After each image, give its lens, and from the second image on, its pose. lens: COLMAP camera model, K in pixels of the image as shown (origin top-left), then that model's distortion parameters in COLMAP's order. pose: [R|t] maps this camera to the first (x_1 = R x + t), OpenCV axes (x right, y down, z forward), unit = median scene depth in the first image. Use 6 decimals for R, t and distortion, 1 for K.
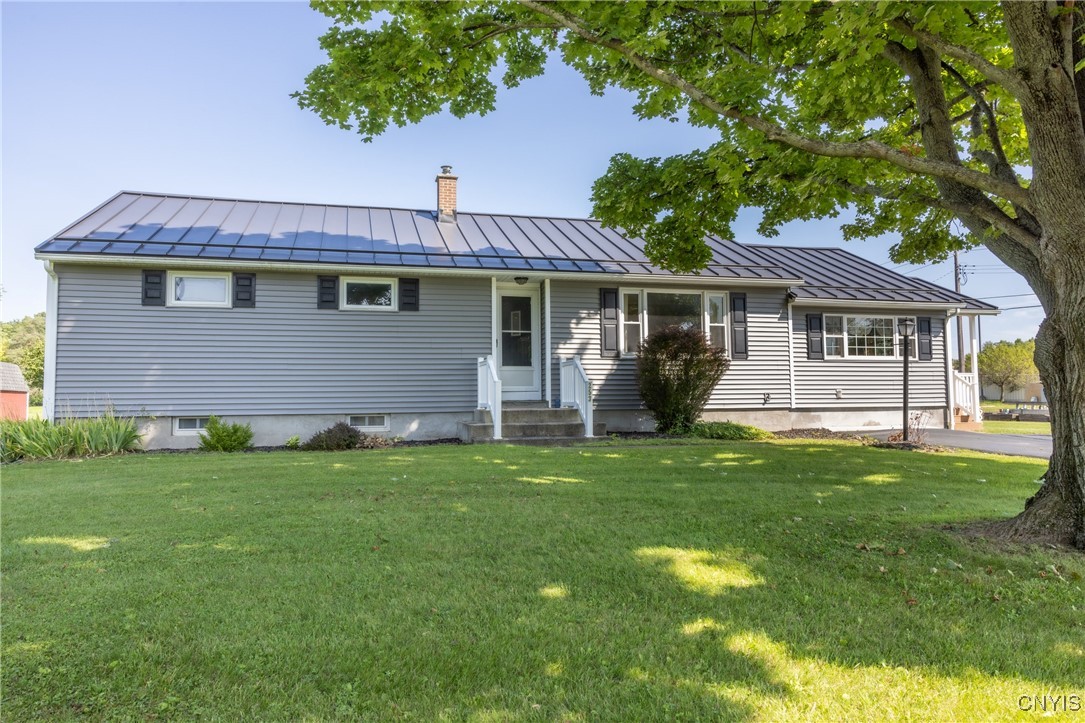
lens RADIAL K [[787.4, 0, 542.2], [0, 787.4, 355.5], [0, 0, 1]] dist [0.012750, -0.000010]
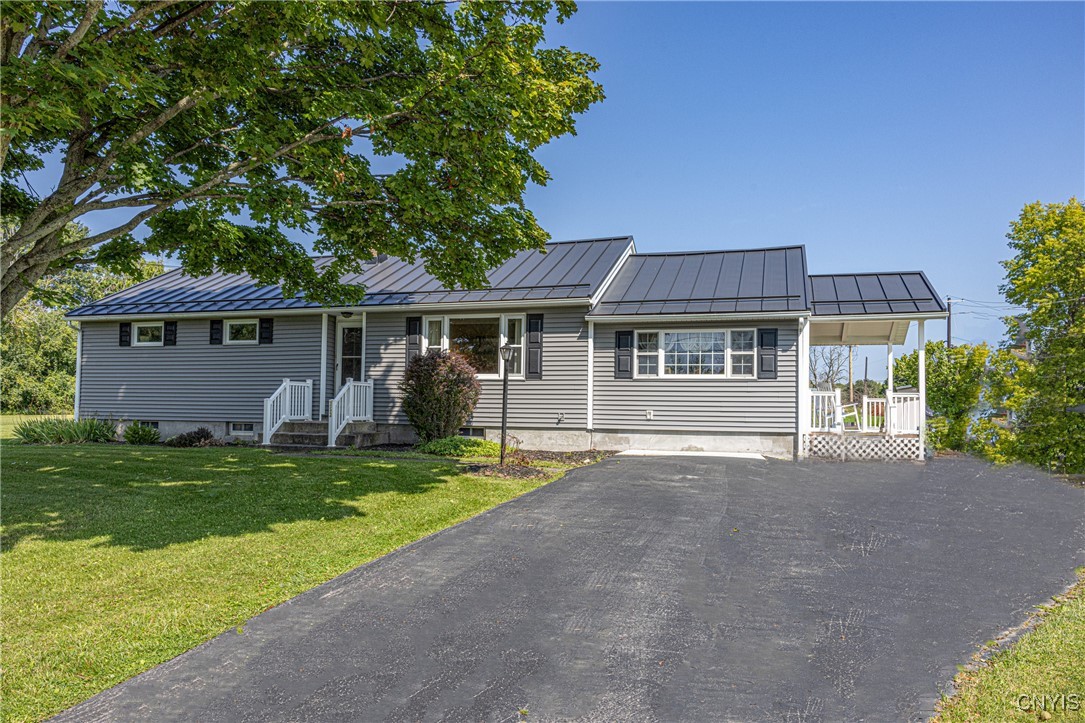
lens RADIAL K [[726.8, 0, 546.8], [0, 726.8, 371.0], [0, 0, 1]] dist [0.001035, 0.001227]
pose [[0.840703, -0.013346, -0.541332, 0.761575], [0.007606, 0.999889, -0.012839, 0.006545], [0.541443, 0.006677, 0.840711, 0.214817]]
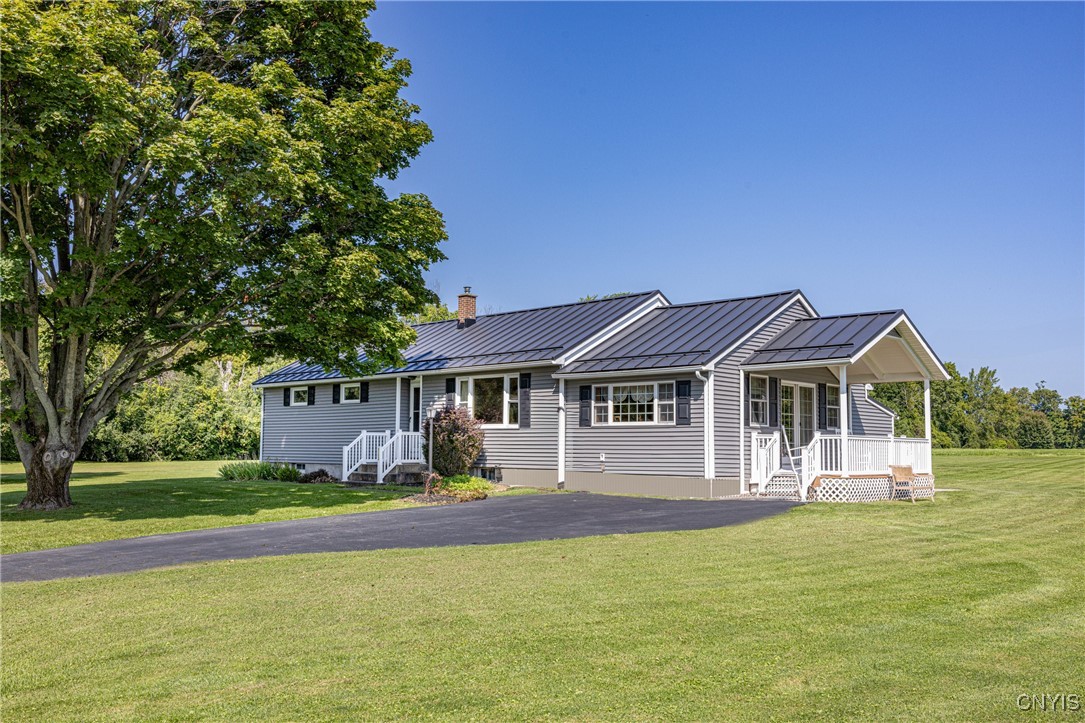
lens RADIAL K [[942.2, 0, 540.5], [0, 942.2, 359.6], [0, 0, 1]] dist [-0.010545, -0.001441]
pose [[0.521630, -0.075257, -0.849846, 1.488768], [0.027172, 0.997062, -0.071615, 0.004633], [0.852739, 0.014264, 0.522142, 0.252990]]
